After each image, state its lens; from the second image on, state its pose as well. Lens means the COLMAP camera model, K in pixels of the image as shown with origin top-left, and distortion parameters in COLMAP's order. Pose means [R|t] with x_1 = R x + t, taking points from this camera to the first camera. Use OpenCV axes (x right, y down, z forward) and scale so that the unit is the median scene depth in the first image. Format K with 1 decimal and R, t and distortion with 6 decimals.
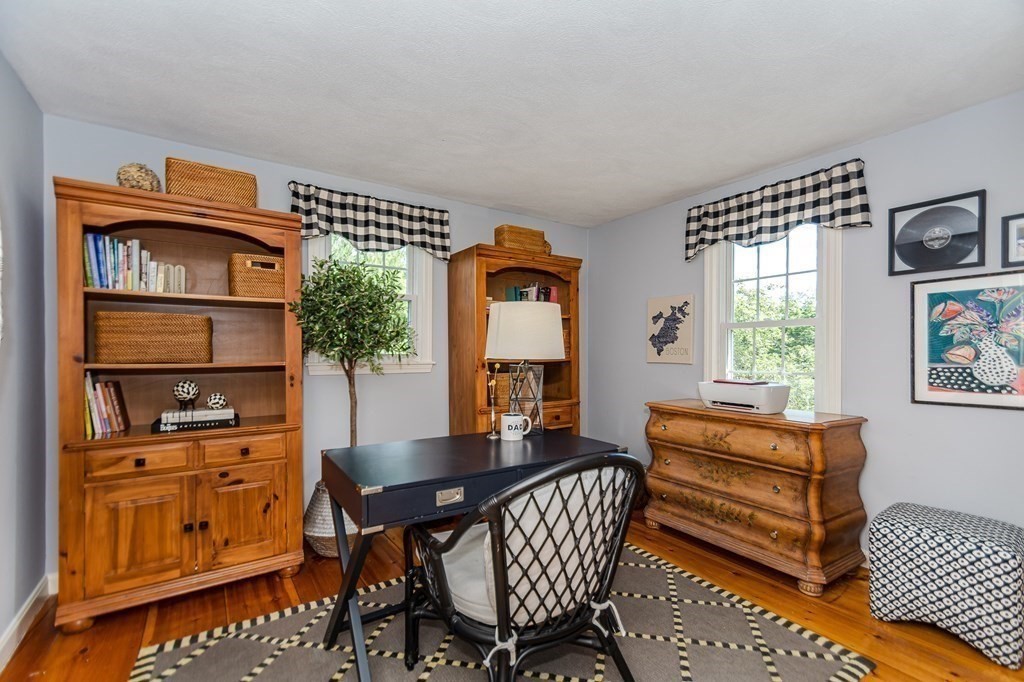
lens RADIAL K [[462.3, 0, 517.4], [0, 462.3, 360.0], [0, 0, 1]] dist [0.004013, 0.000058]
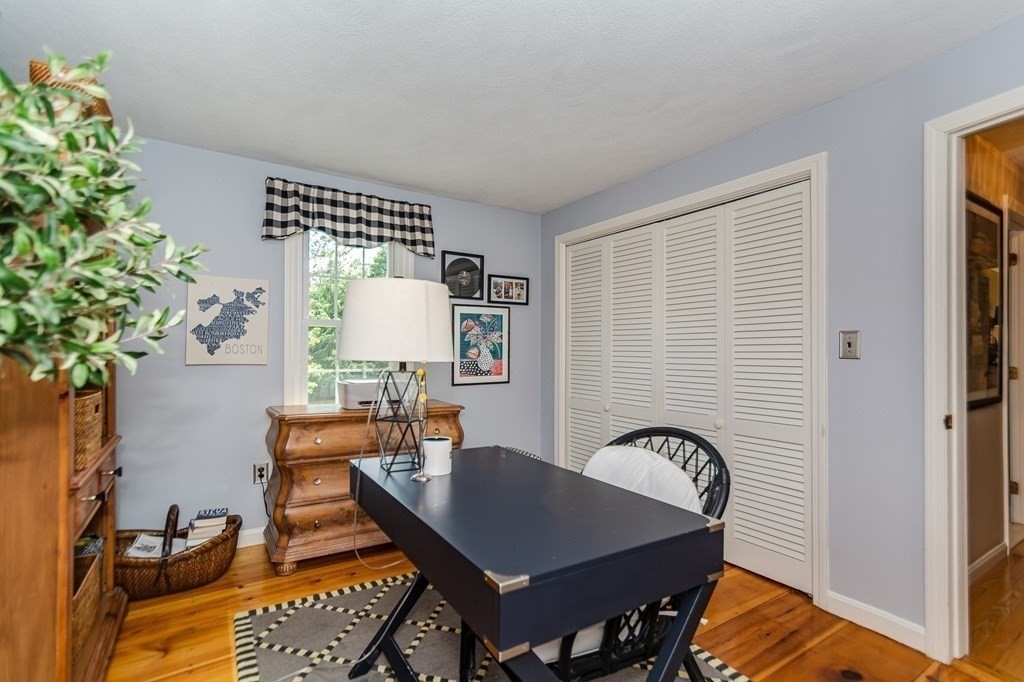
lens RADIAL K [[462.3, 0, 517.4], [0, 462.3, 360.0], [0, 0, 1]] dist [0.004013, 0.000058]
pose [[0.031742, 0.004121, 0.999488, -0.627445], [0.028517, 0.999581, -0.005027, 0.024416], [-0.999089, 0.028662, 0.031611, 0.768252]]
